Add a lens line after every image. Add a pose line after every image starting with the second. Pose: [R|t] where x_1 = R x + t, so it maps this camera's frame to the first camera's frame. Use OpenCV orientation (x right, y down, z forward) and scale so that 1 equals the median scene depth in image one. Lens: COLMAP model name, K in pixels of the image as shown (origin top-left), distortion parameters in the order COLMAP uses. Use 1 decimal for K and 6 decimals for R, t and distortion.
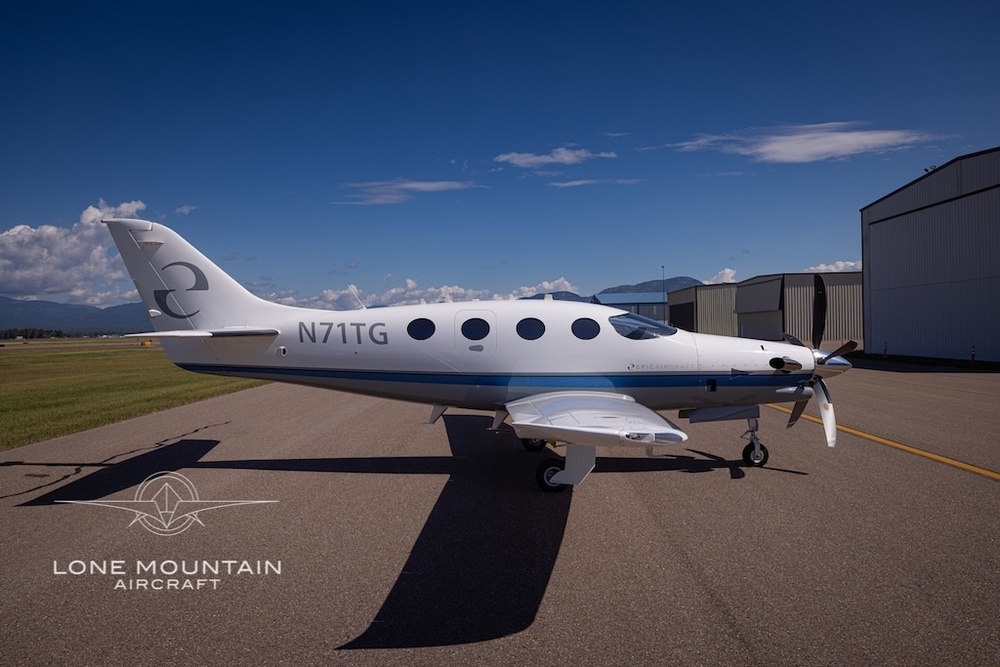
lens RADIAL K [[734.2, 0, 500.0], [0, 734.2, 333.5], [0, 0, 1]] dist [0.038605, 0.000235]
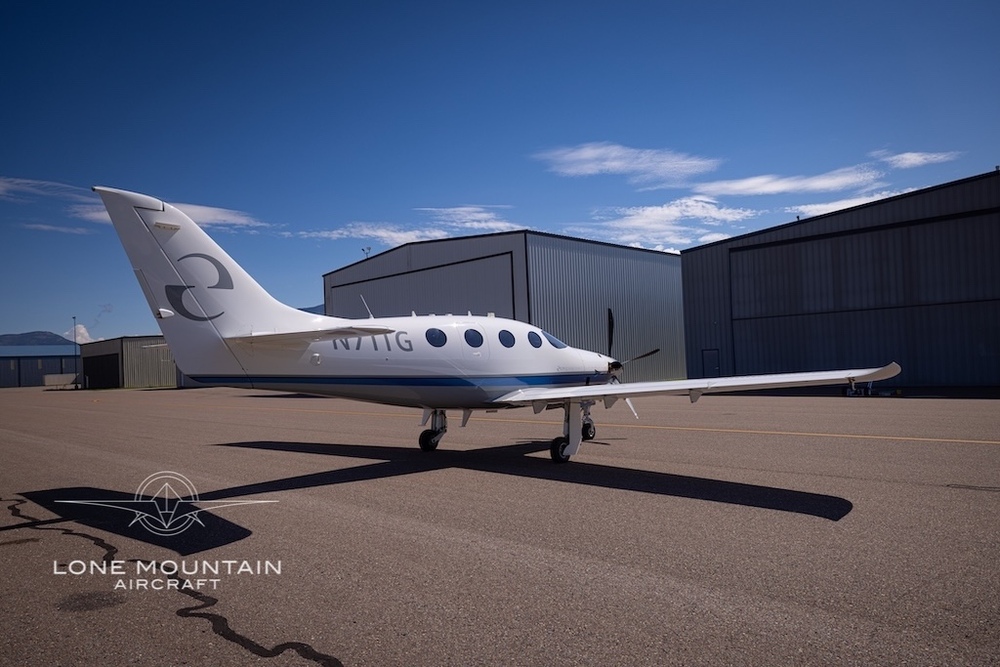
lens RADIAL K [[653.9, 0, 499.8], [0, 653.9, 377.0], [0, 0, 1]] dist [0.030471, 0.000185]
pose [[0.710243, -0.025813, 0.703483, -0.723313], [0.031353, 0.999496, 0.005020, 0.050675], [-0.703258, 0.018491, 0.710695, 0.230284]]
